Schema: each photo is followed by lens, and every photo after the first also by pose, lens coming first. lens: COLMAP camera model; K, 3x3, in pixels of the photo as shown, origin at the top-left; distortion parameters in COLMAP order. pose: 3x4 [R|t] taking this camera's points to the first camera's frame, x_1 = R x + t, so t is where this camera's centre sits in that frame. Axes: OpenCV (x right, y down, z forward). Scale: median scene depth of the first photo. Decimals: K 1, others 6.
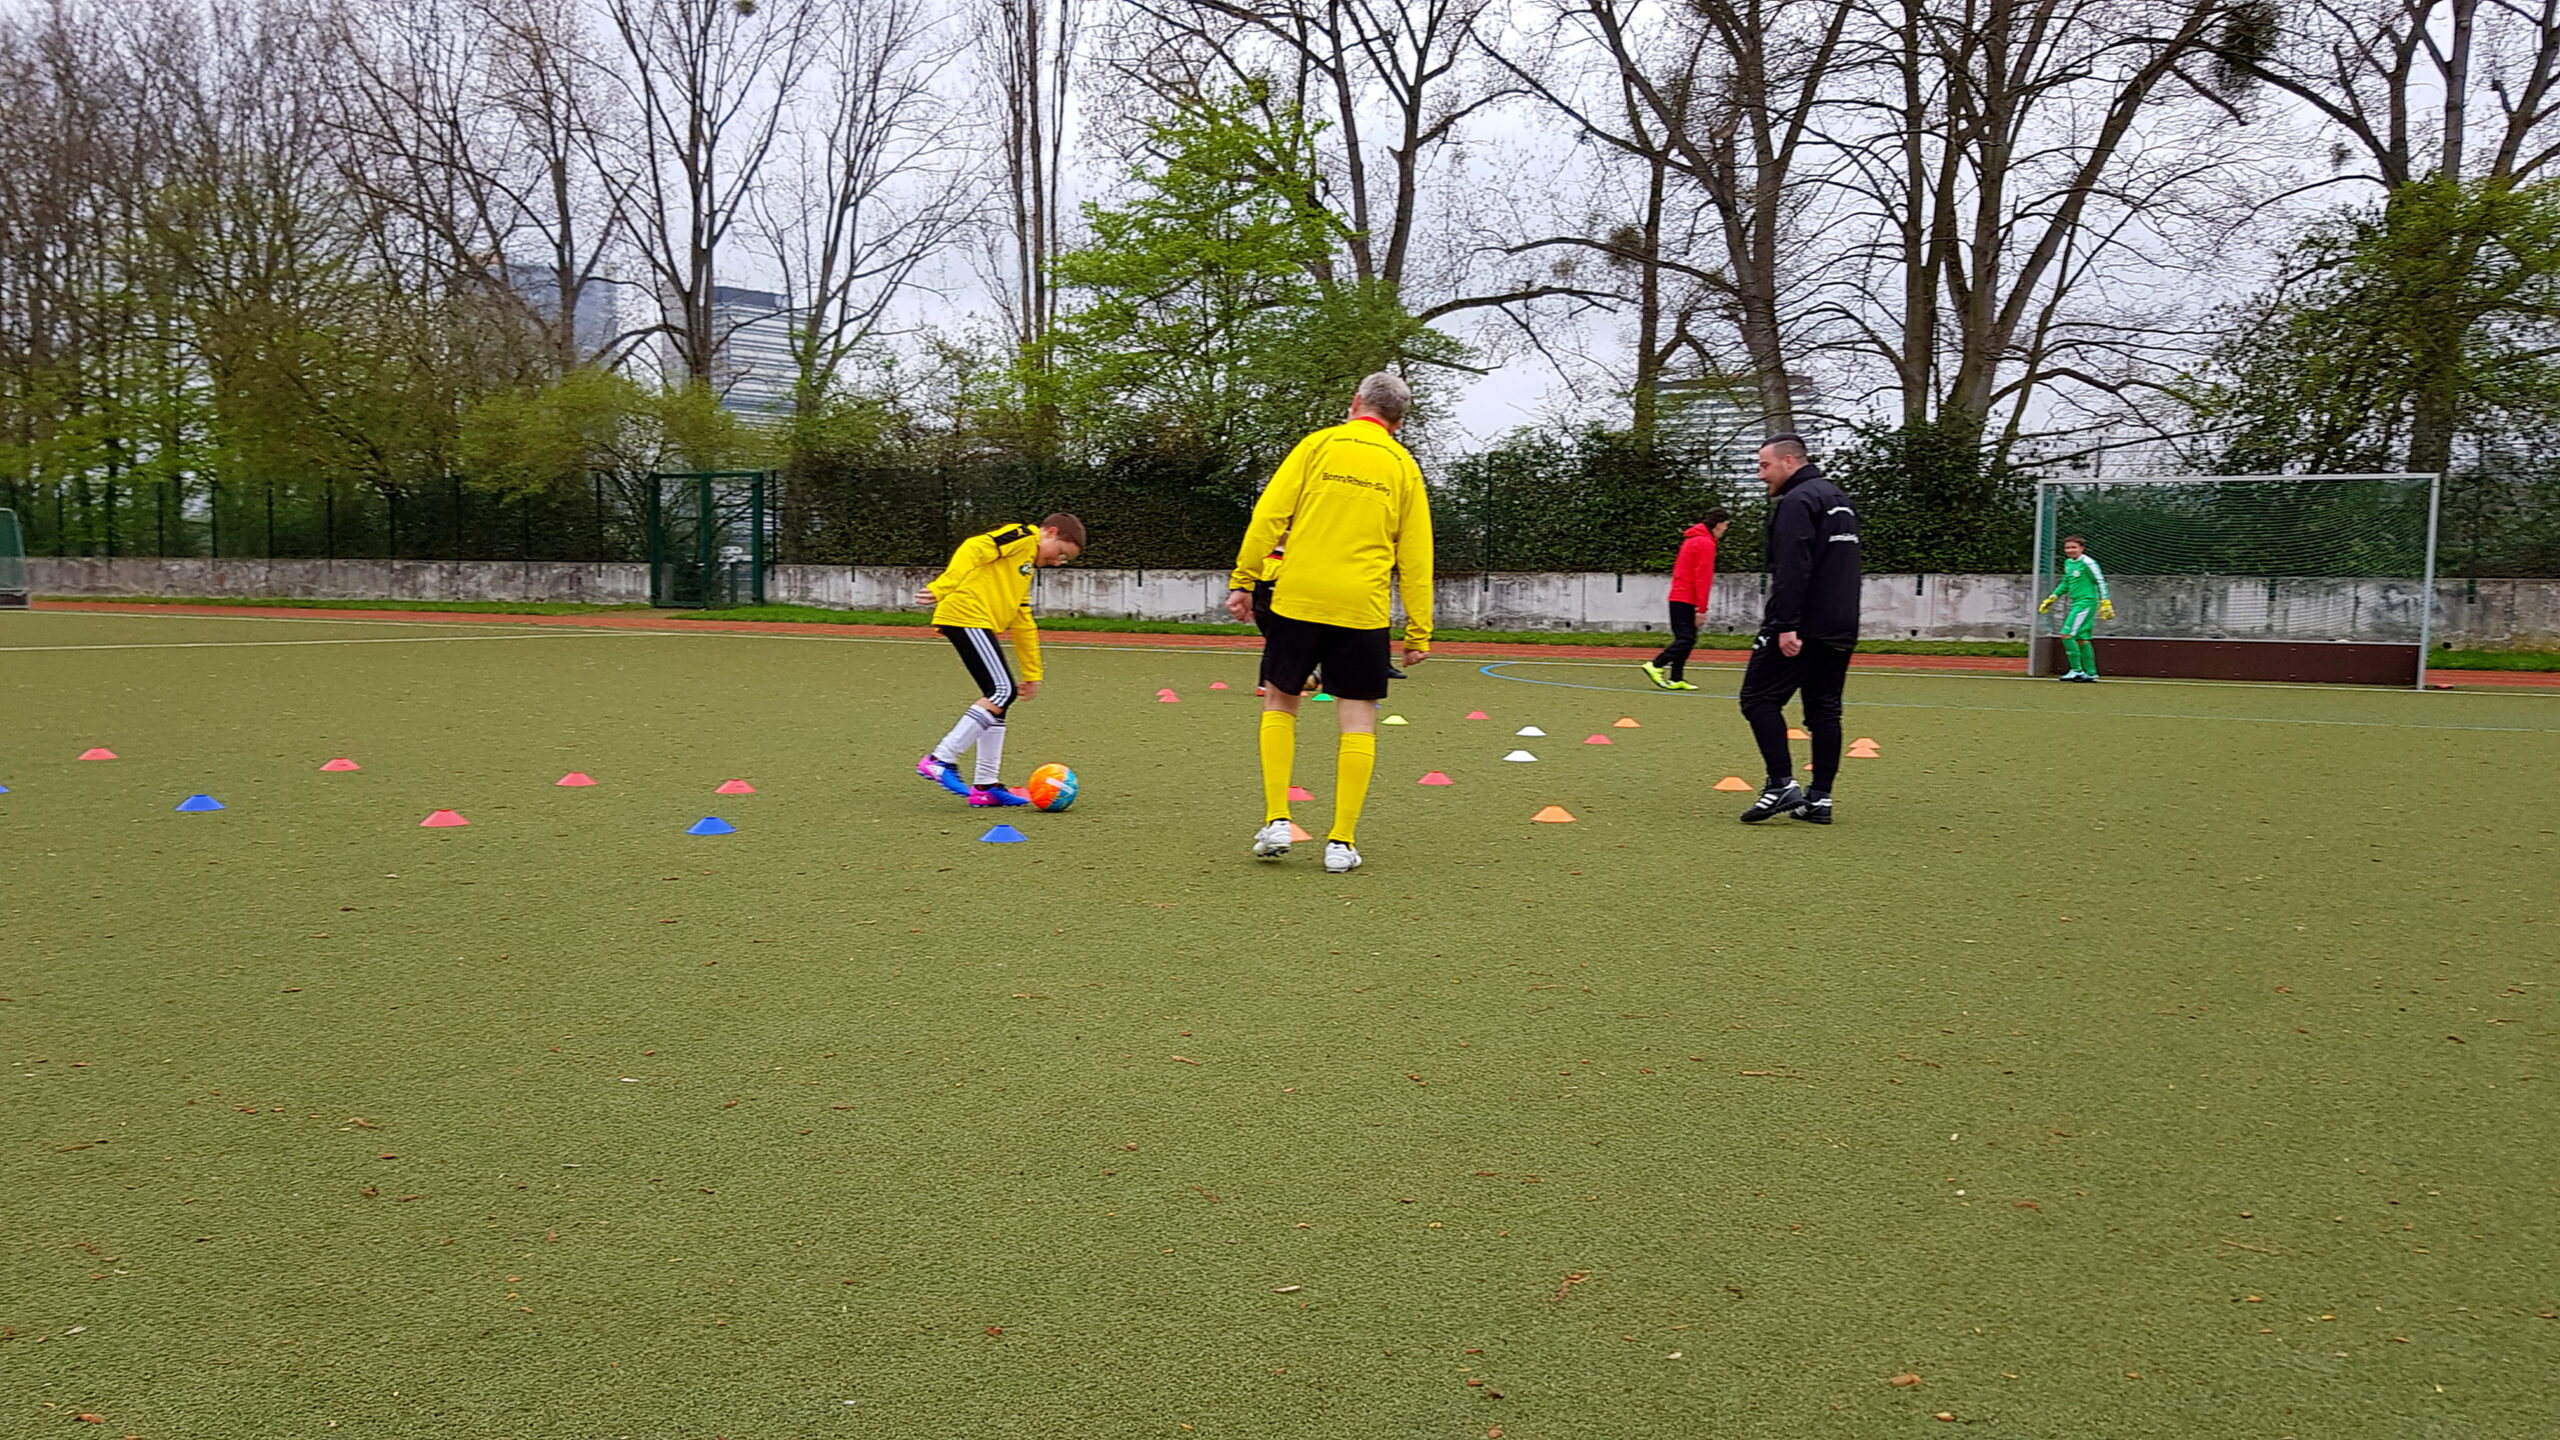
lens RADIAL K [[1996.4, 0, 1269.1], [0, 1996.4, 744.0], [0, 0, 1]] dist [0.053050, -0.092050]
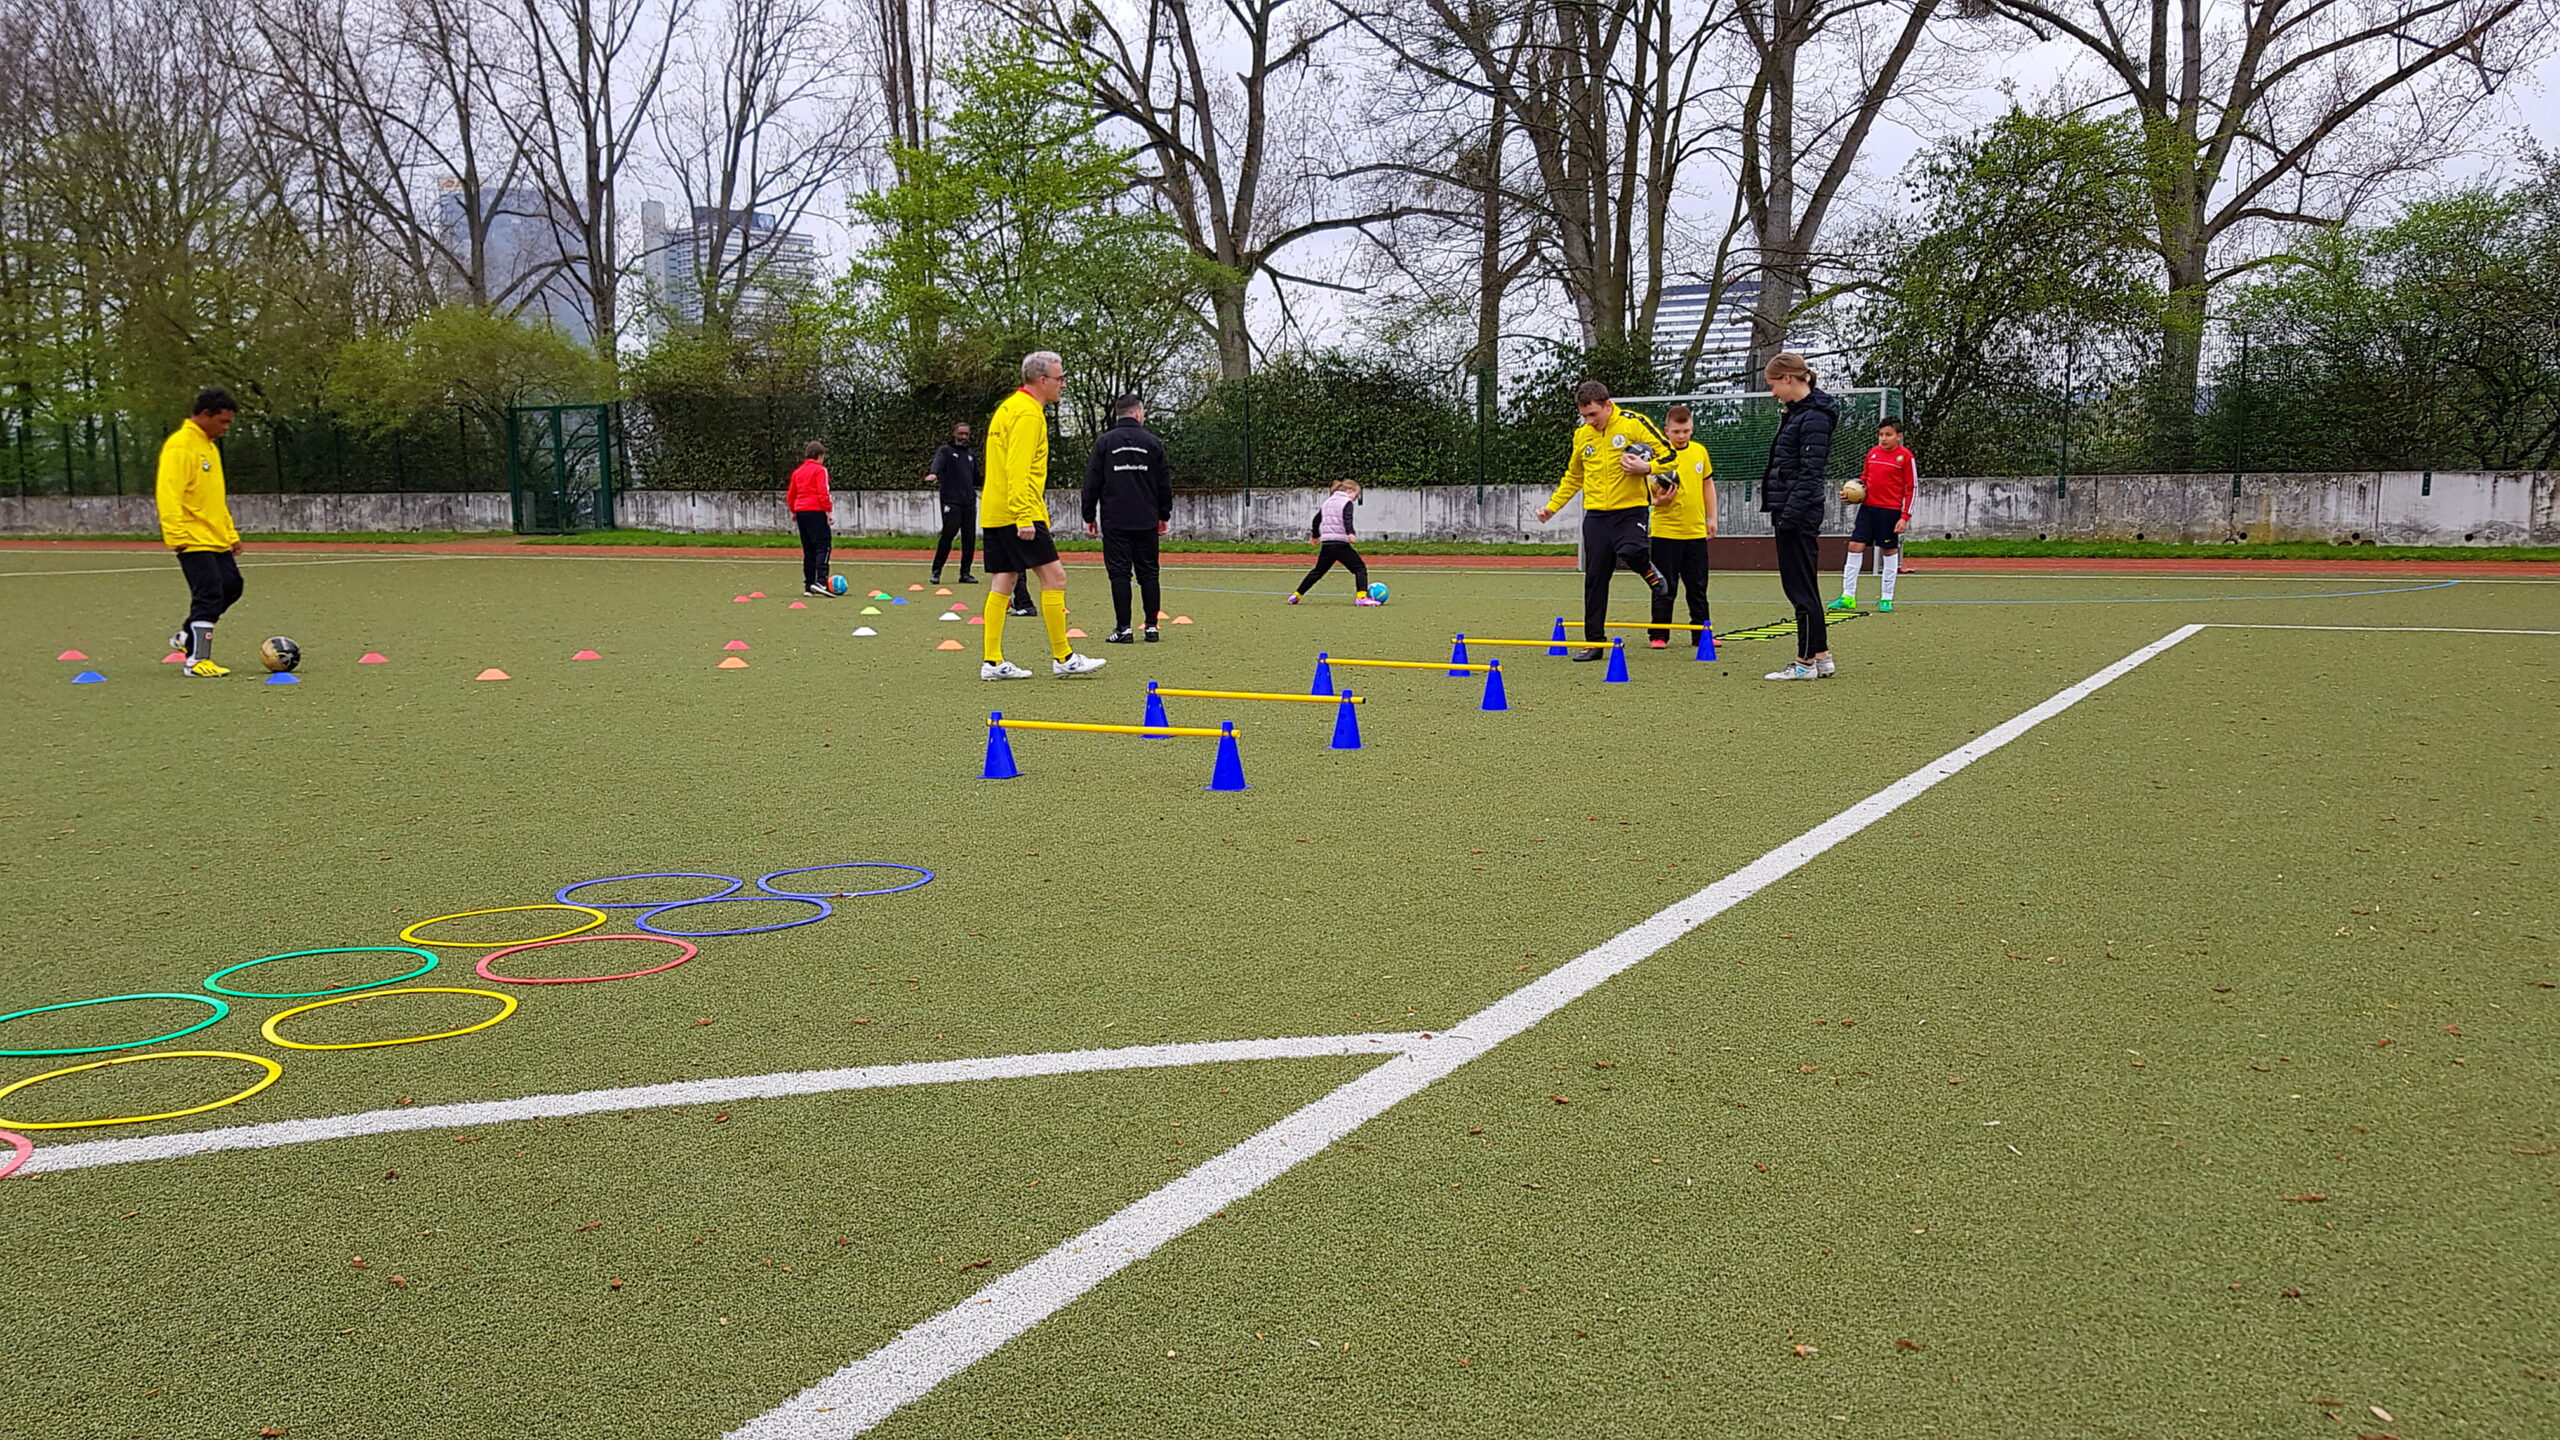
lens RADIAL K [[1996.4, 0, 1306.2], [0, 1996.4, 804.8], [0, 0, 1]] dist [0.053050, -0.092050]
pose [[0.999754, -0.020404, 0.008752, 0.108649], [0.019738, 0.997324, 0.070392, 0.008977], [-0.010165, -0.070202, 0.997481, -0.086435]]
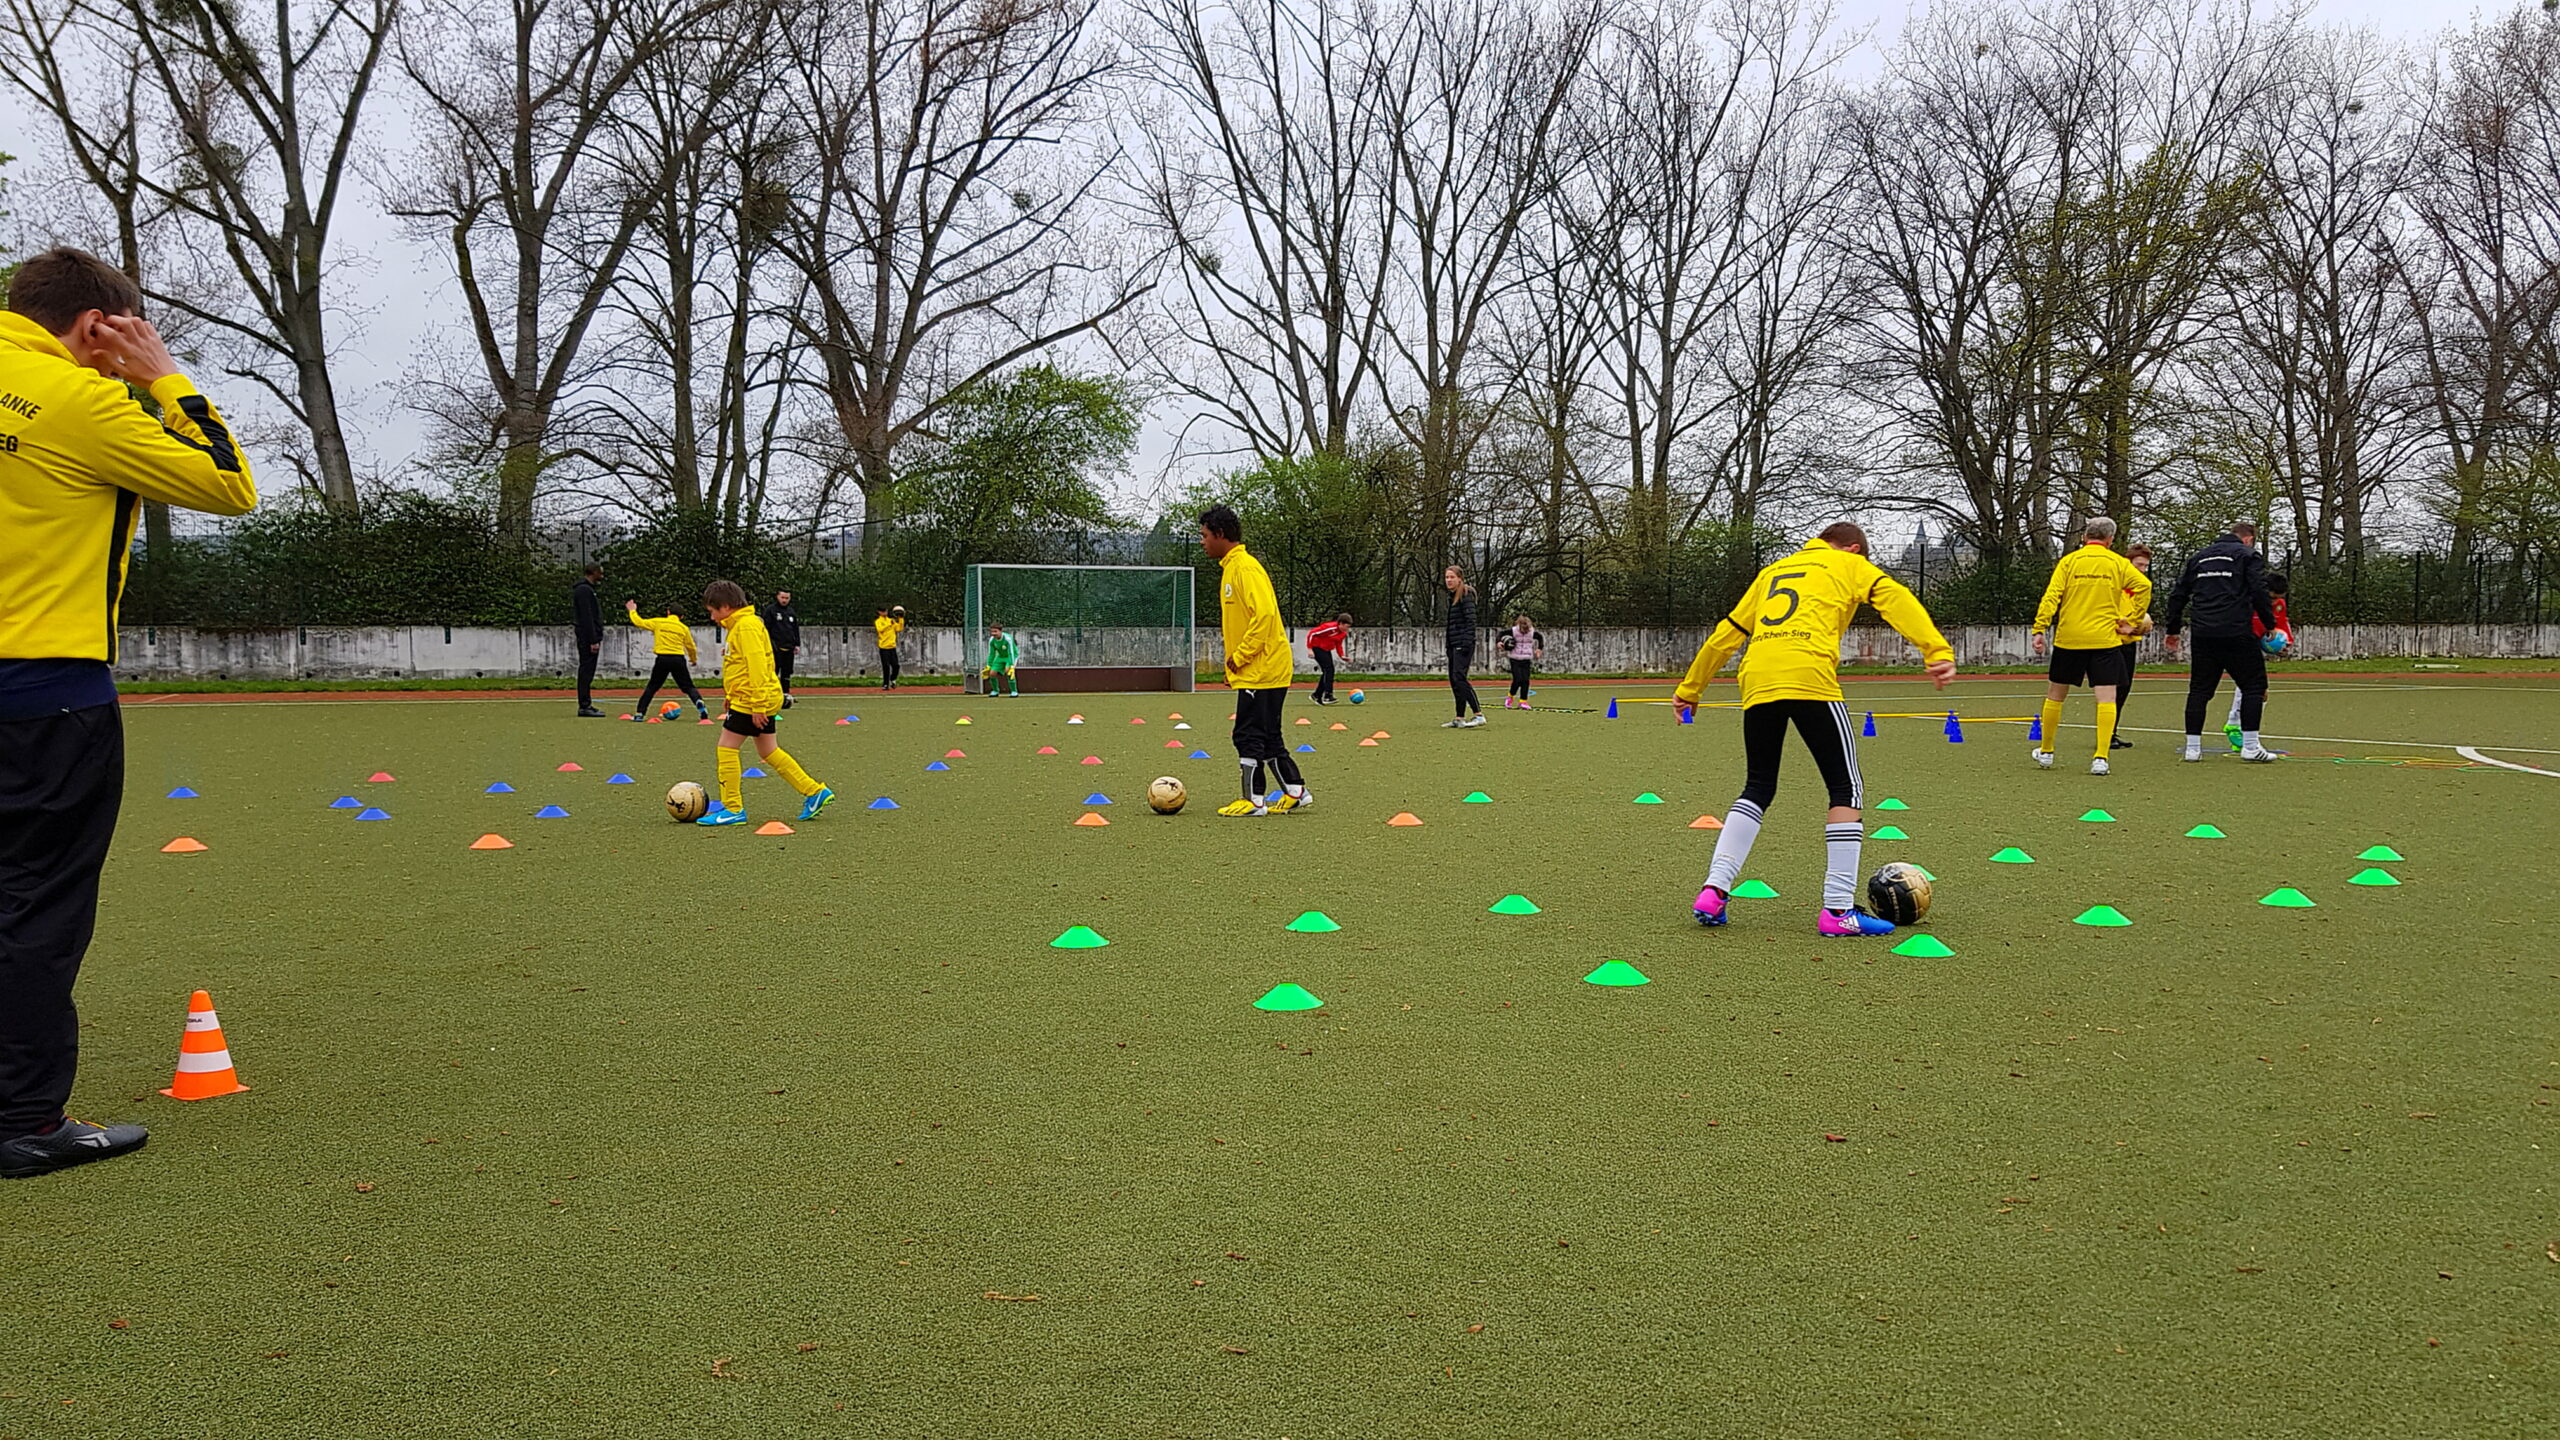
lens RADIAL K [[1996.4, 0, 1290.7], [0, 1996.4, 747.1], [0, 0, 1]] dist [0.053050, -0.092050]
pose [[0.639694, -0.053148, 0.766790, -0.321749], [0.070755, 0.997443, 0.010107, 0.003710], [-0.765366, 0.047789, 0.641819, -0.070424]]
